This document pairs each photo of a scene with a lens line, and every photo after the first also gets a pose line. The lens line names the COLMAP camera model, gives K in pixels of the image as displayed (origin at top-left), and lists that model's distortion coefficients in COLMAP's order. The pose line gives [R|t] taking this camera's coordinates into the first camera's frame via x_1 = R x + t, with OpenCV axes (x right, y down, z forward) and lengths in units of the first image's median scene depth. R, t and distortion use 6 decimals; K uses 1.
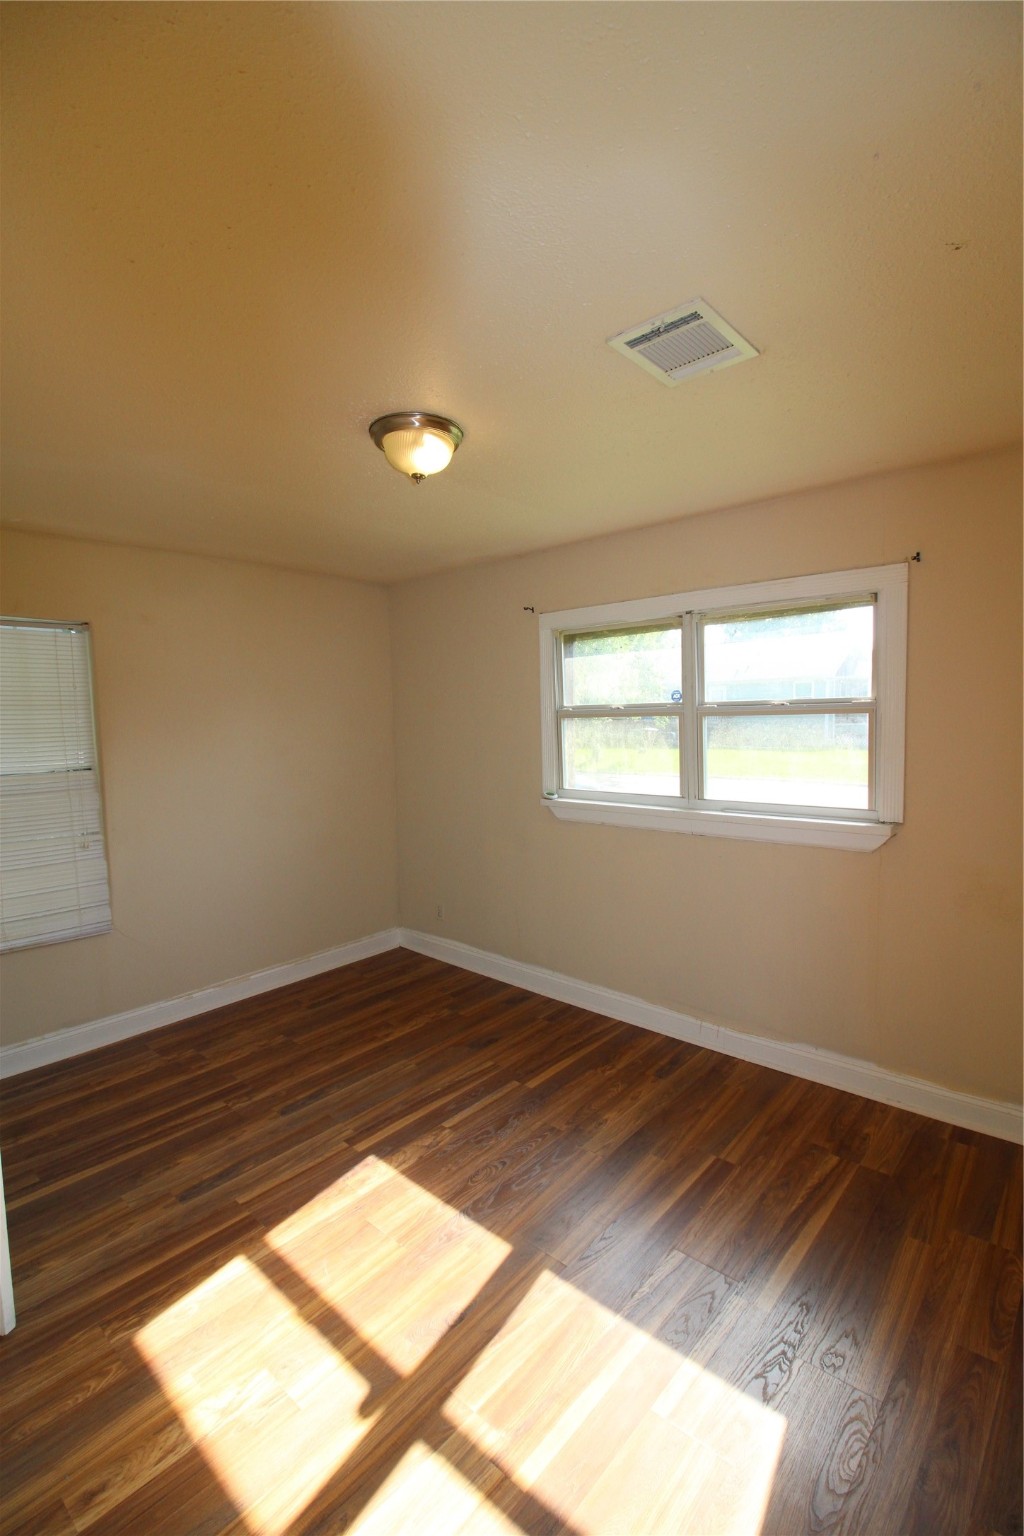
lens RADIAL K [[703.1, 0, 529.9], [0, 703.1, 777.2], [0, 0, 1]] dist [-0.001231, -0.013012]
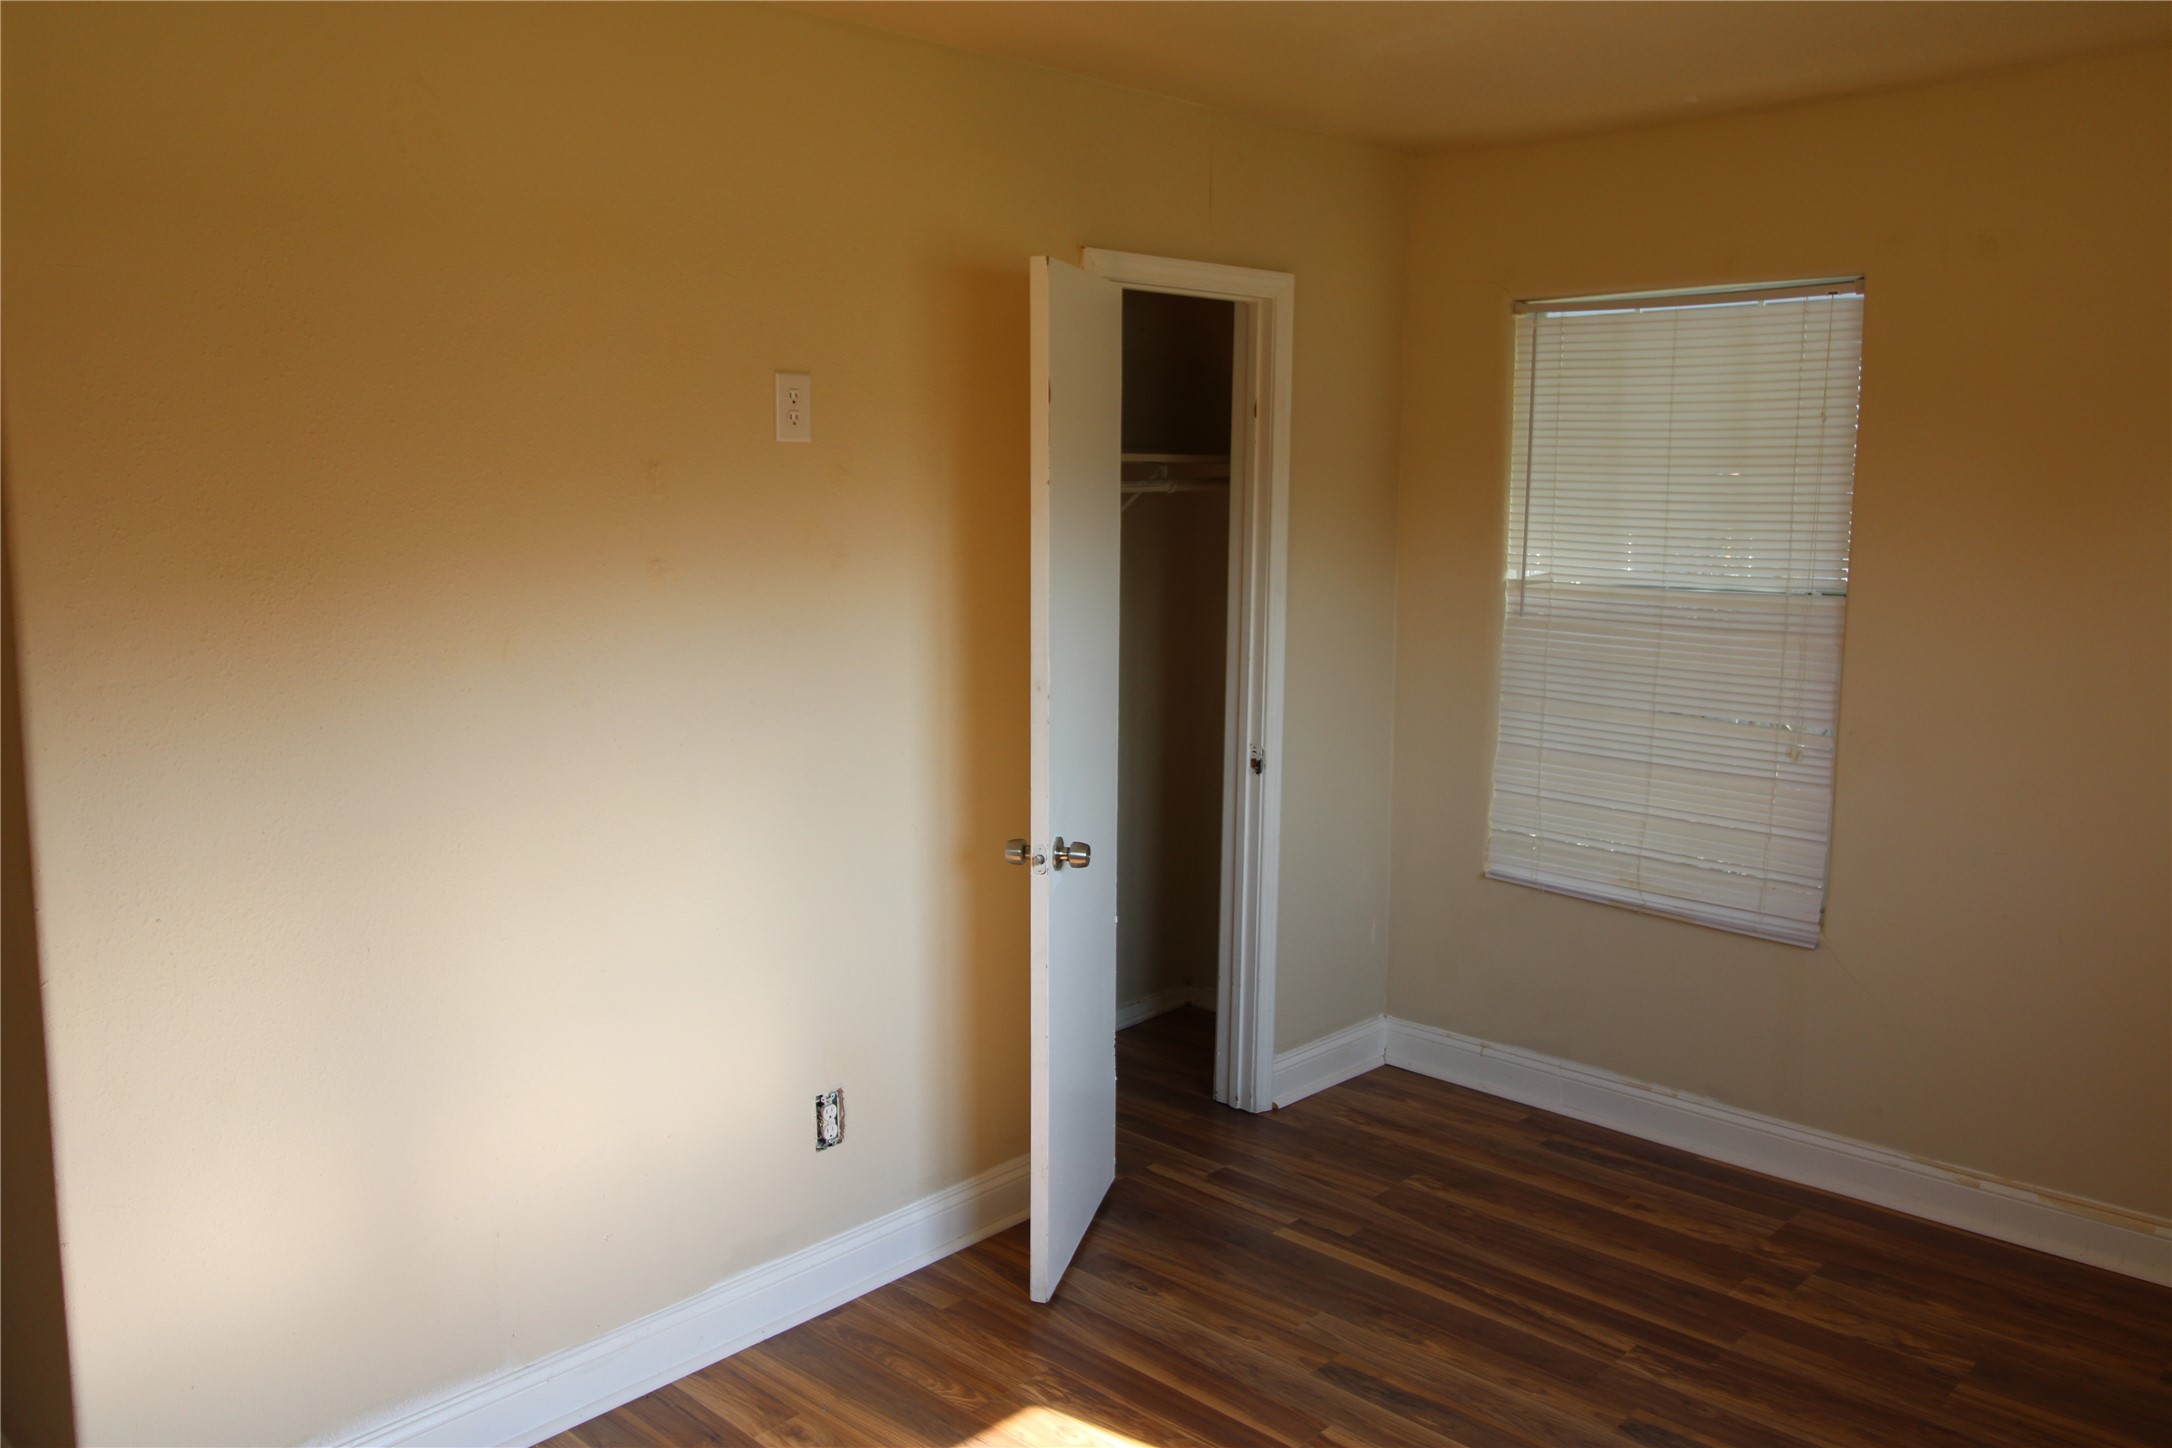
lens RADIAL K [[1682.5, 0, 1090.1], [0, 1682.5, 685.4], [0, 0, 1]] dist [0.006554, 0.000507]
pose [[-0.044463, 0.144238, -0.988544, 0.989039], [-0.095387, 0.984388, 0.147922, -0.138203], [0.994447, 0.100871, -0.030010, 1.072226]]
